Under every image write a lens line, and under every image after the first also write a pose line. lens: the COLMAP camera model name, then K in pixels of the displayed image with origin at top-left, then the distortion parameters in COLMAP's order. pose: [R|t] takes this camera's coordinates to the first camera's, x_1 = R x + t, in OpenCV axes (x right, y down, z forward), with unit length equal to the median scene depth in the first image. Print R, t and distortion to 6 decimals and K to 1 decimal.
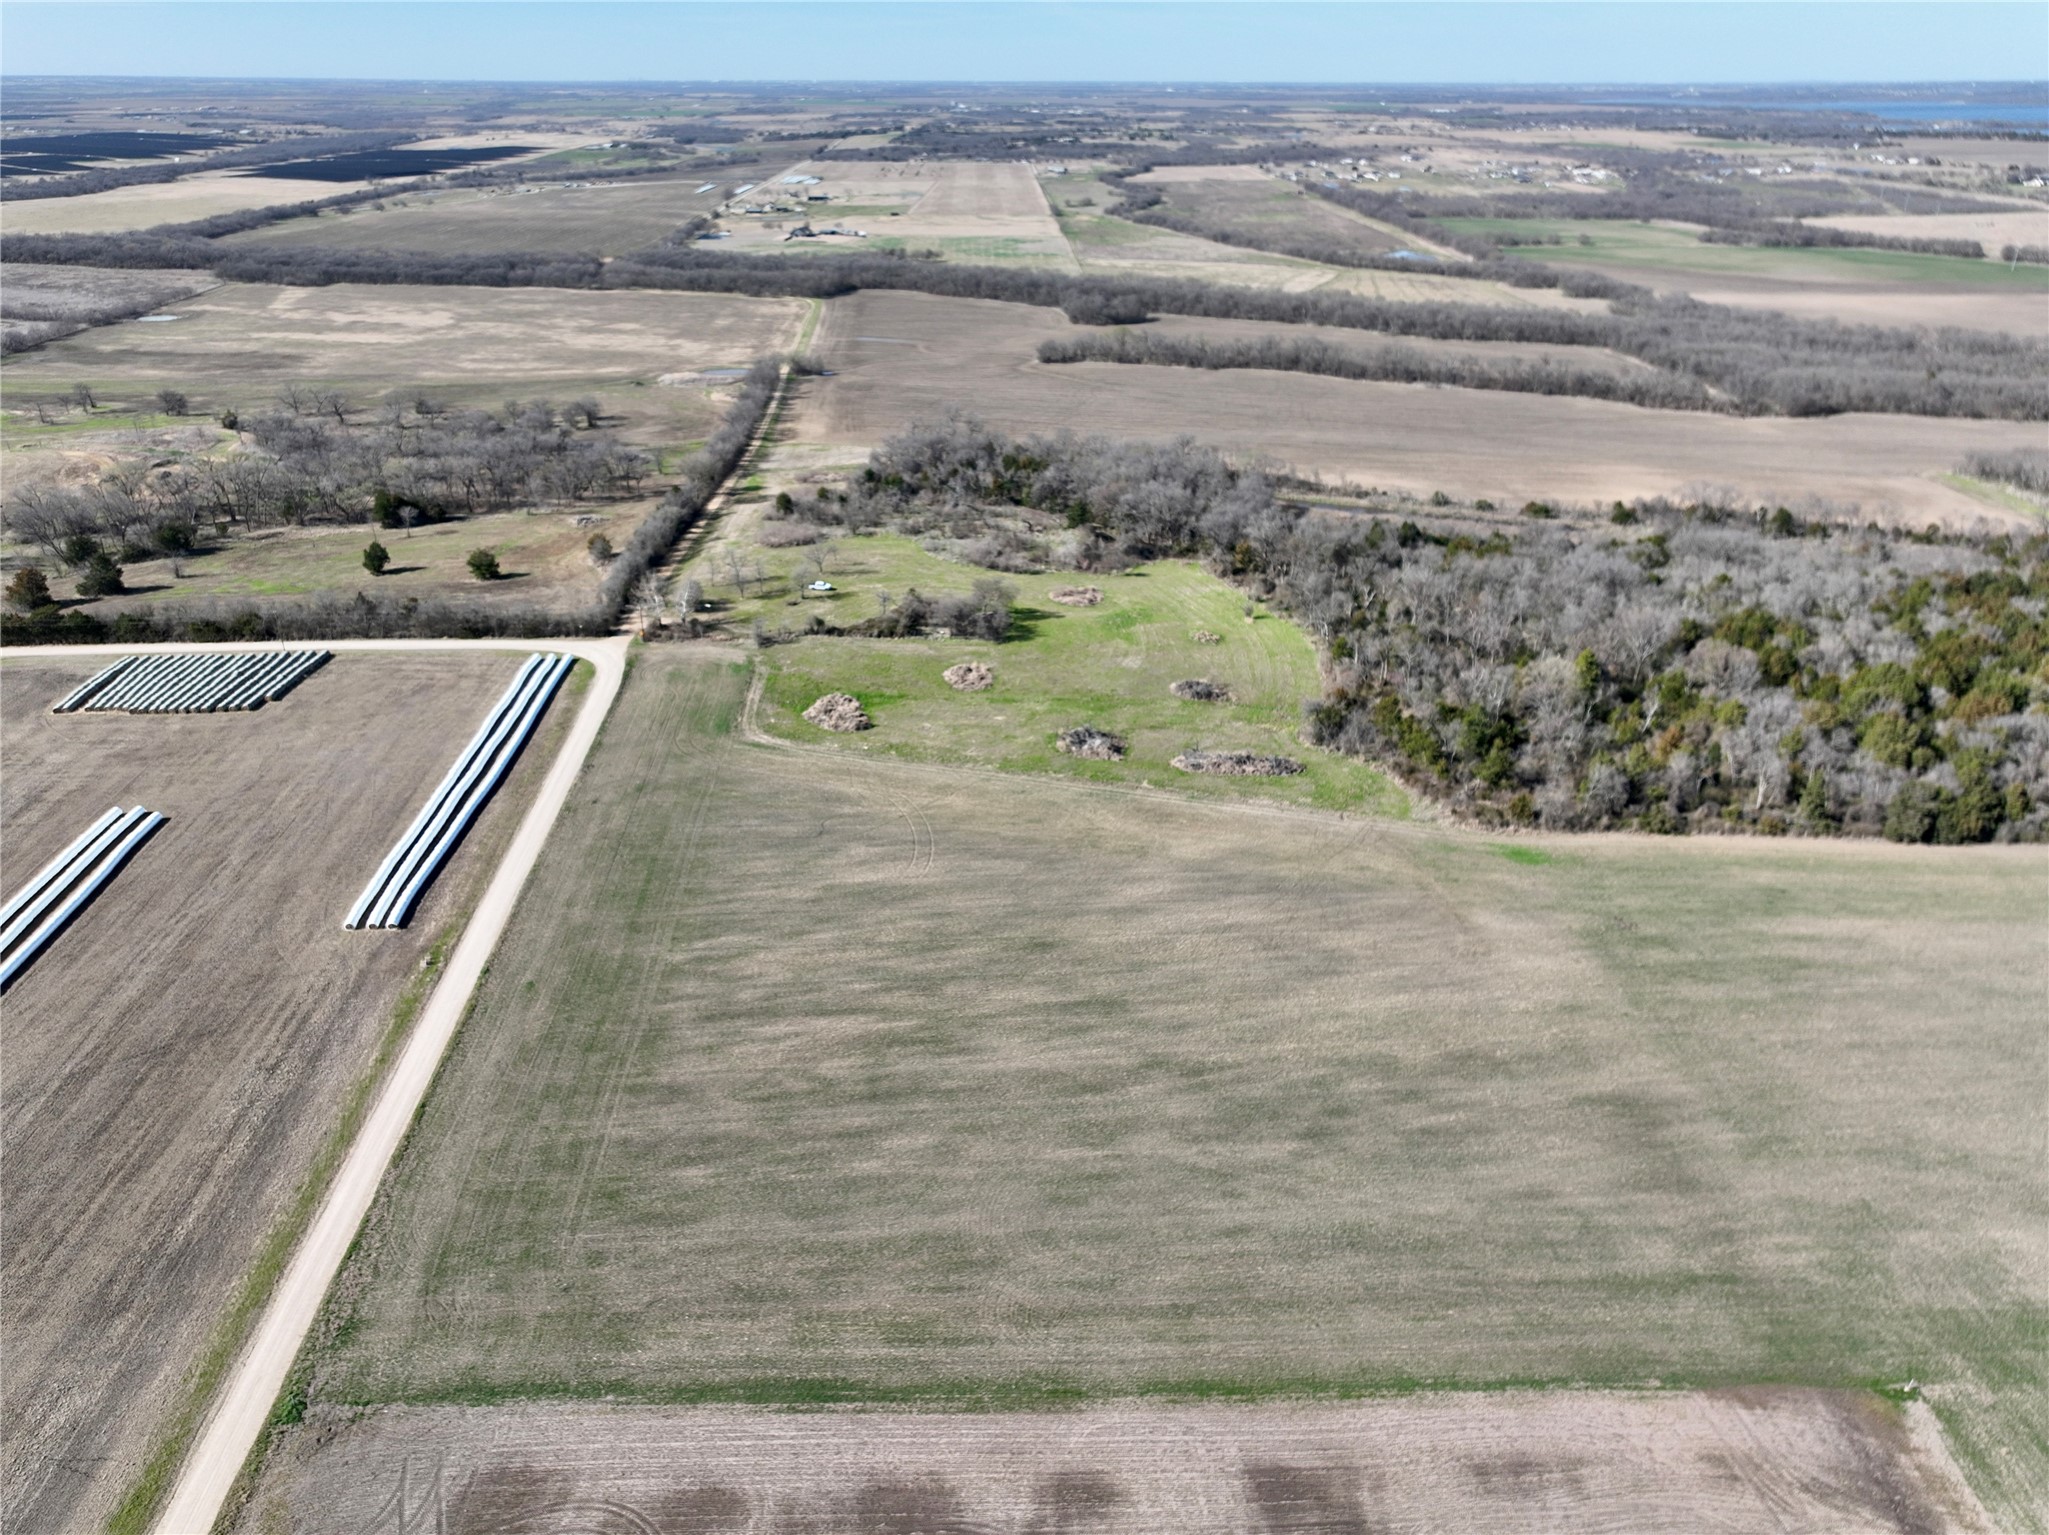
lens RADIAL K [[1444.6, 0, 1021.1], [0, 1444.6, 761.9], [0, 0, 1]] dist [0.013878, 0.007016]
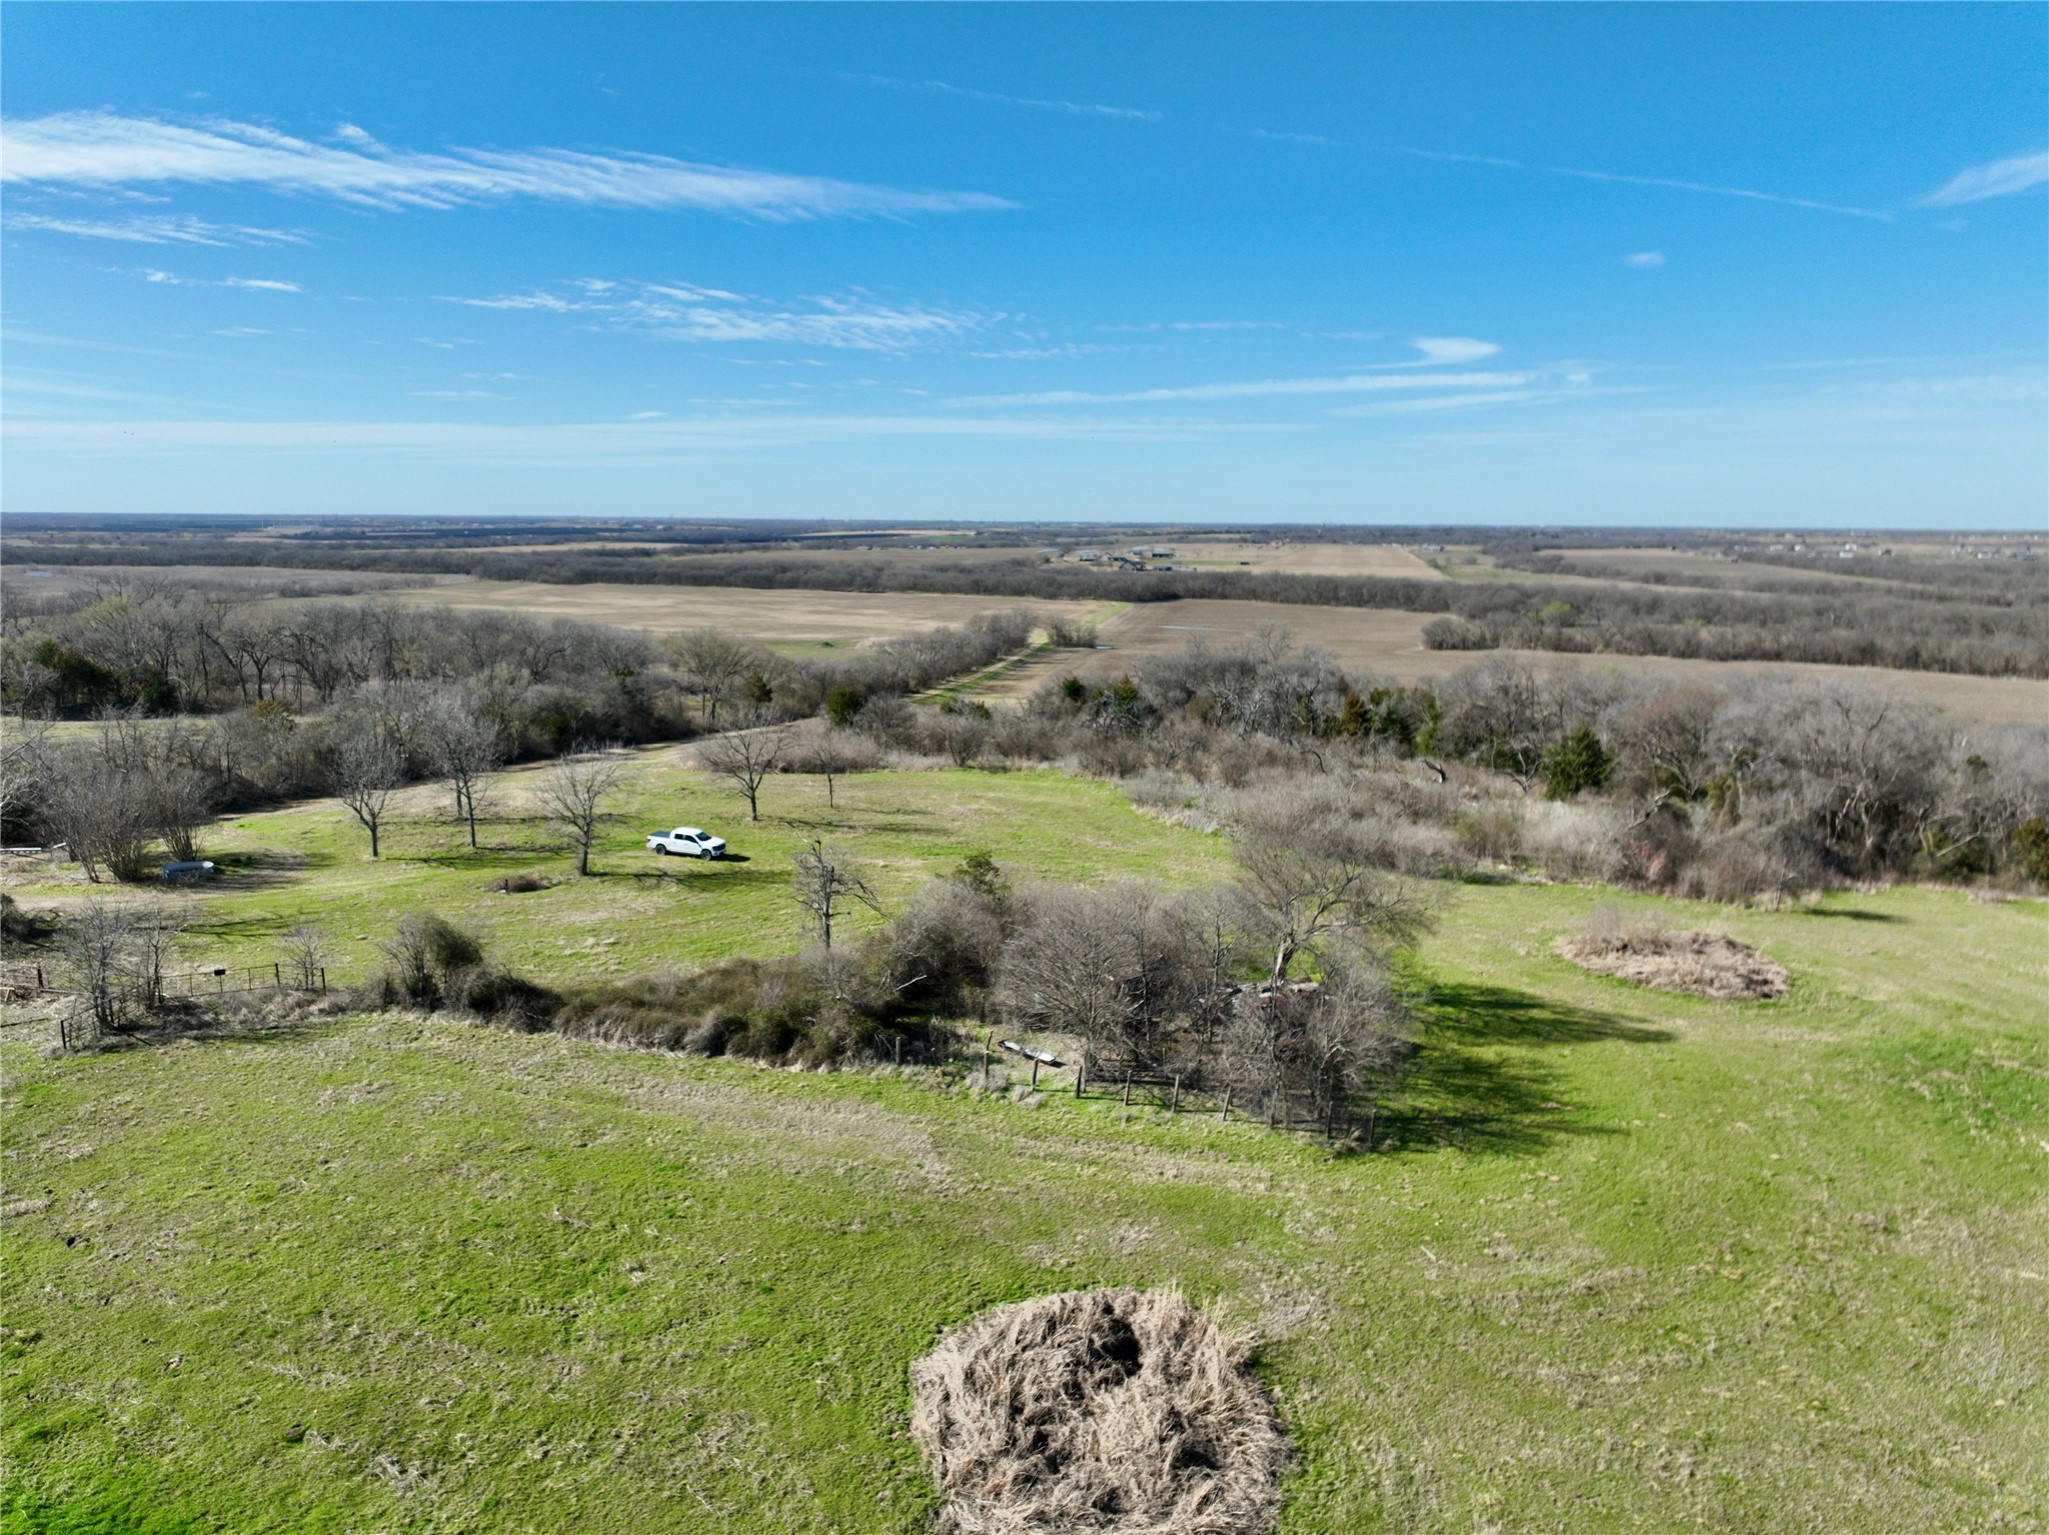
lens RADIAL K [[1444.6, 0, 1023.9], [0, 1444.6, 776.5], [0, 0, 1]] dist [0.013878, 0.007016]
pose [[0.970341, 0.050293, -0.236451, -0.013716], [-0.111114, 0.961462, -0.251486, -0.077703], [0.214691, 0.270300, 0.938534, 0.815903]]
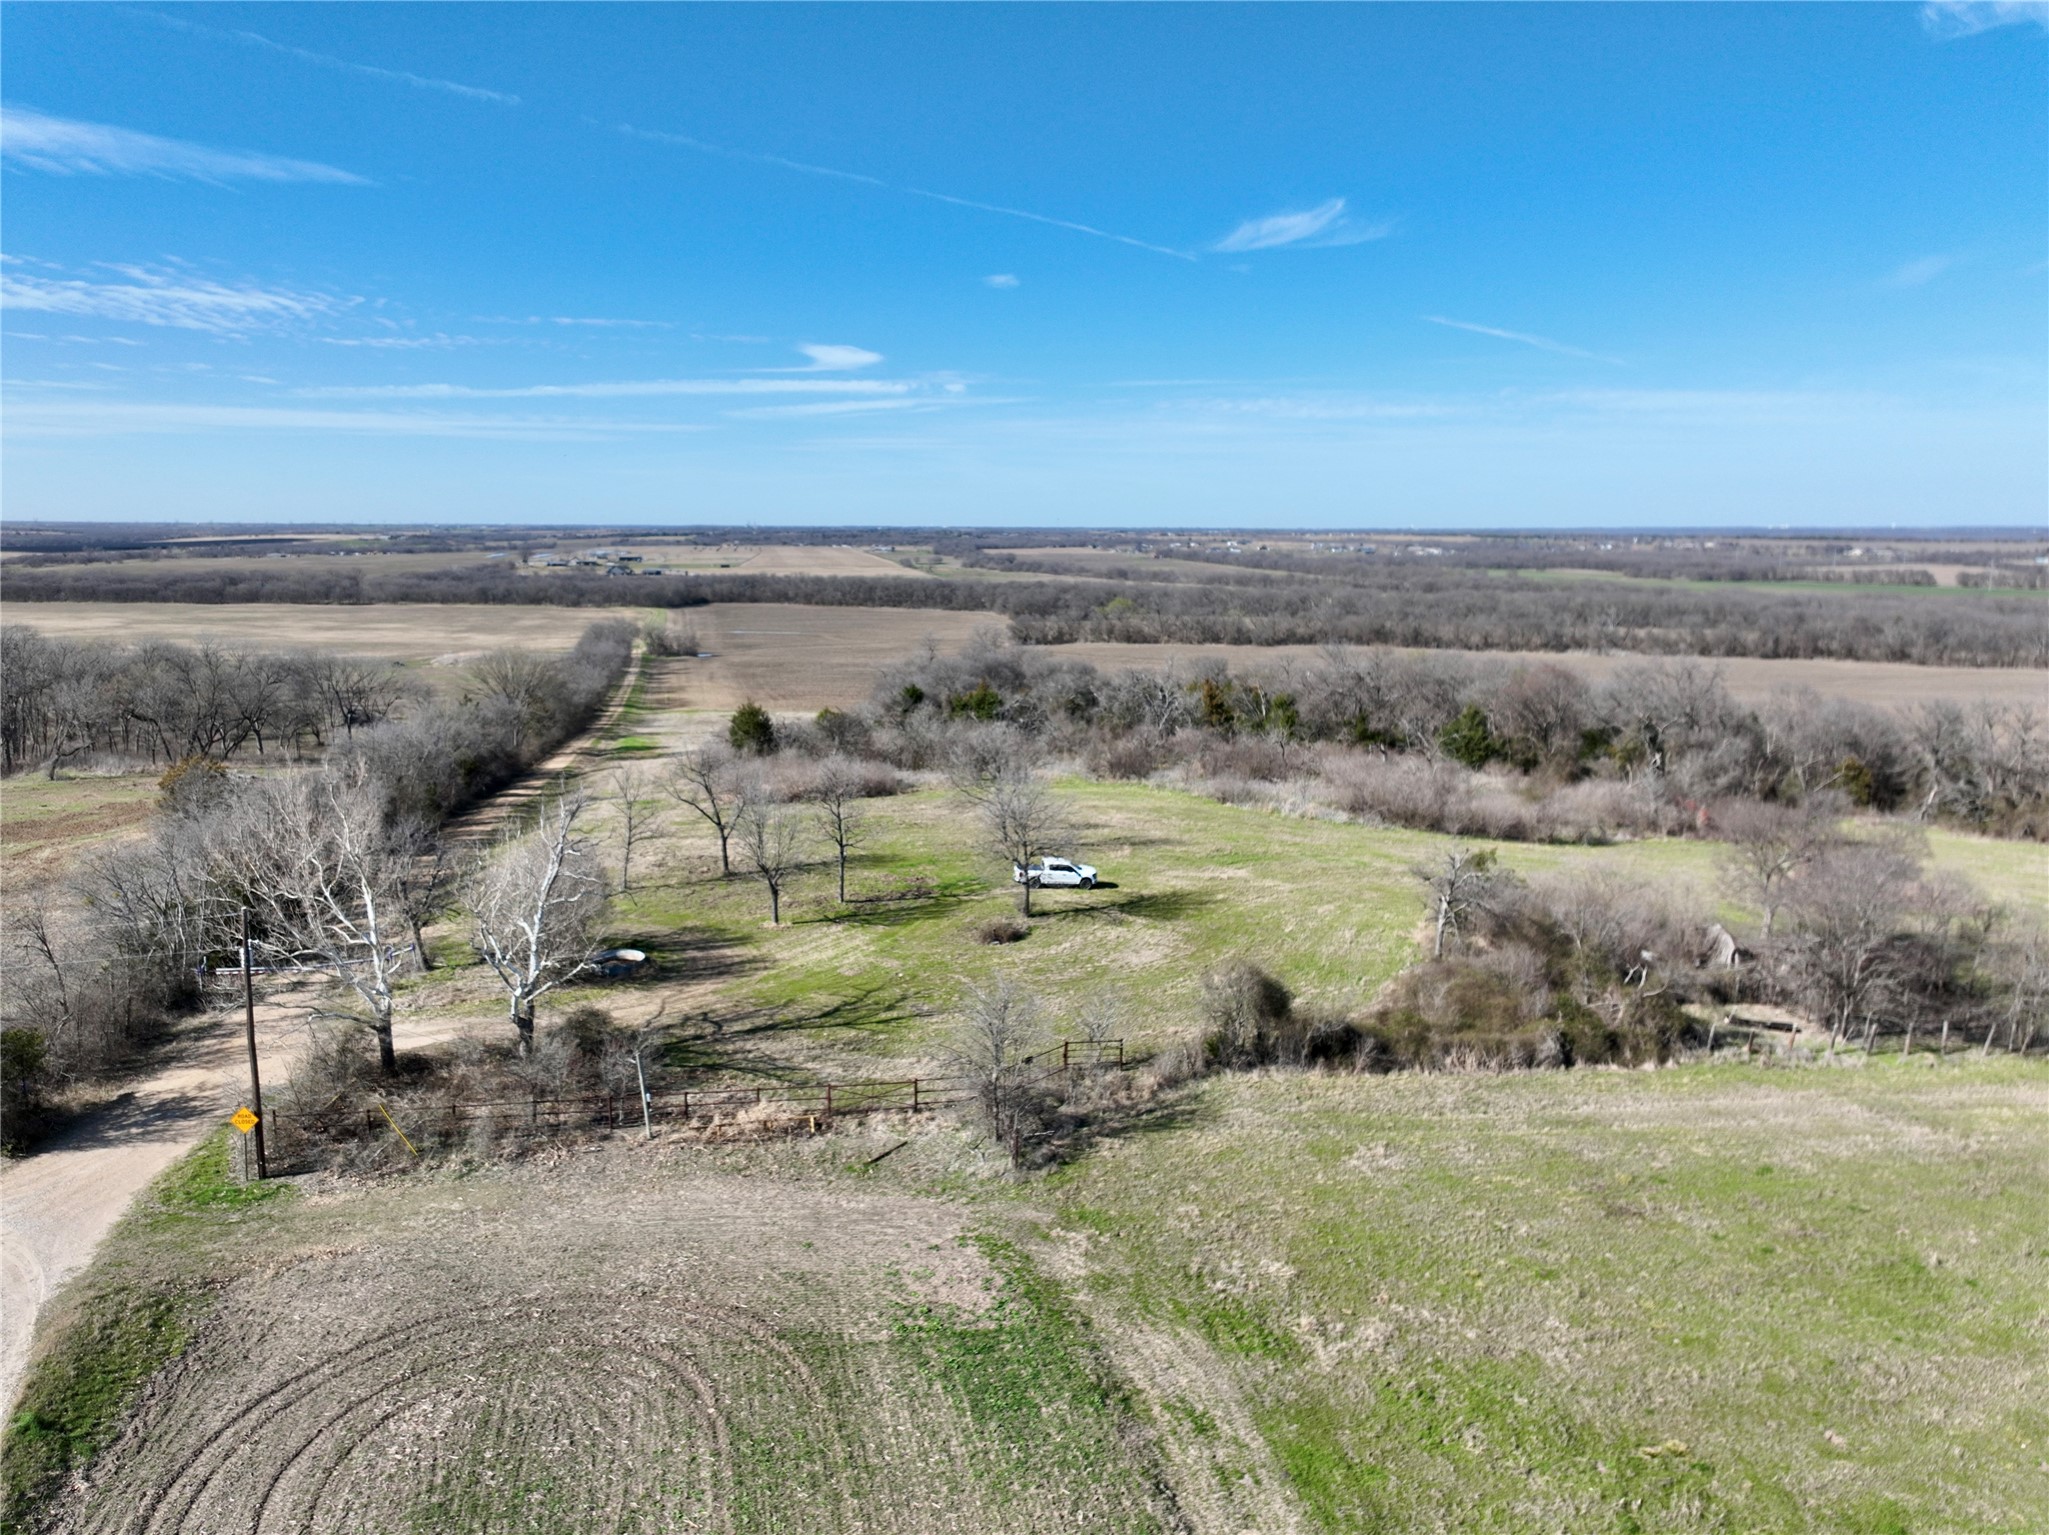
lens RADIAL K [[1444.6, 0, 1019.9], [0, 1444.6, 781.9], [0, 0, 1]] dist [0.013878, 0.007016]
pose [[0.988713, -0.022842, 0.148068, -0.199279], [0.061061, 0.963938, -0.259026, -0.077207], [-0.136812, 0.265144, 0.954453, 0.815514]]
